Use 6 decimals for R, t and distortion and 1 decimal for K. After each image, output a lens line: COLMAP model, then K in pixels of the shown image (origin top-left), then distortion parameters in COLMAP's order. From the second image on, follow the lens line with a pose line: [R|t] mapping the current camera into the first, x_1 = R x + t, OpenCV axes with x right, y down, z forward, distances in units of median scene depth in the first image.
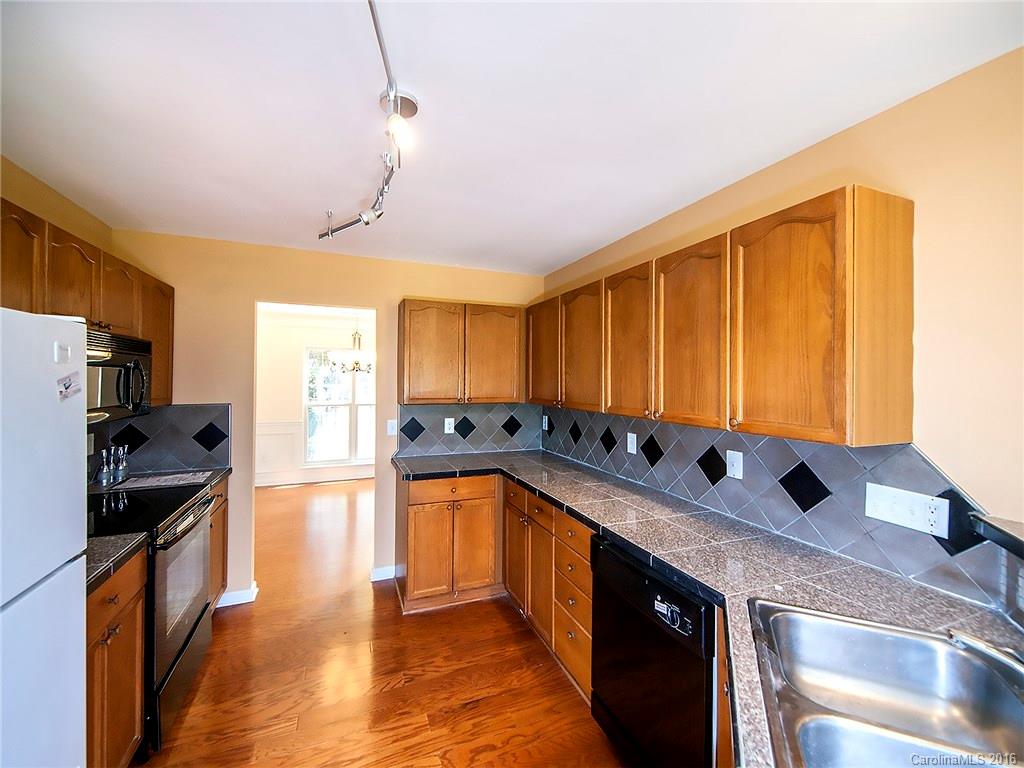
lens RADIAL K [[419.6, 0, 512.0], [0, 419.6, 377.3], [0, 0, 1]] dist [-0.000875, 0.000064]
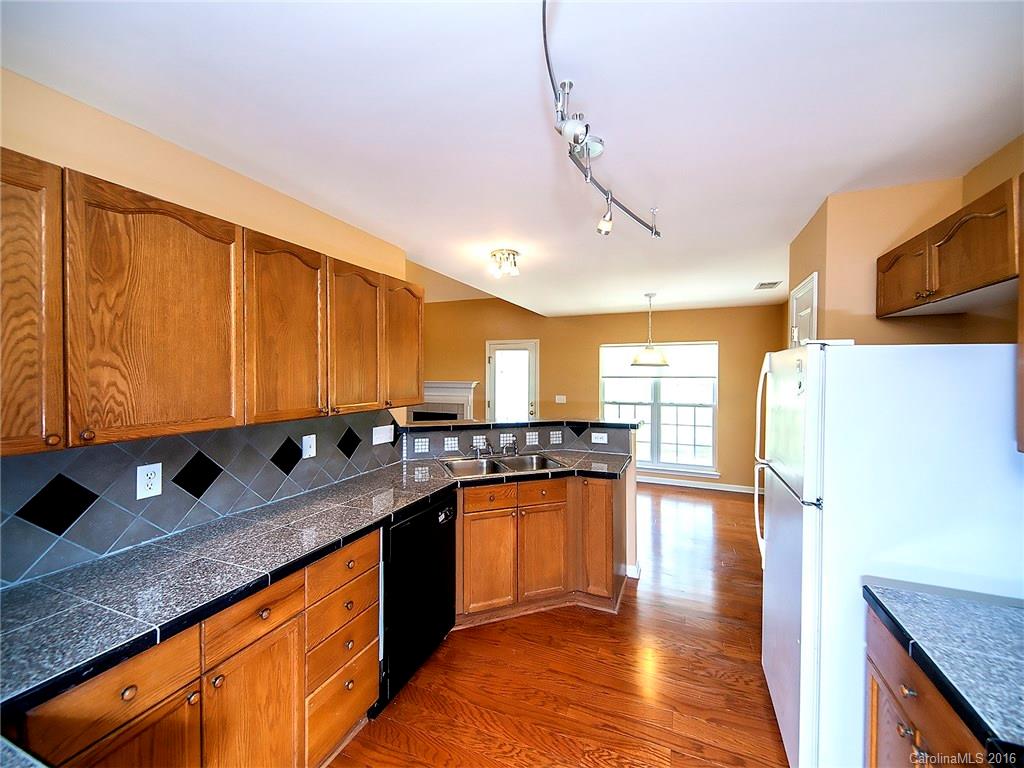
lens RADIAL K [[419.6, 0, 510.0], [0, 419.6, 378.0], [0, 0, 1]] dist [-0.000875, 0.000064]
pose [[-0.716303, -0.021100, 0.697471, -0.241824], [-0.009819, 0.999749, 0.020160, -0.005488], [-0.697721, 0.007592, -0.716330, 0.503047]]
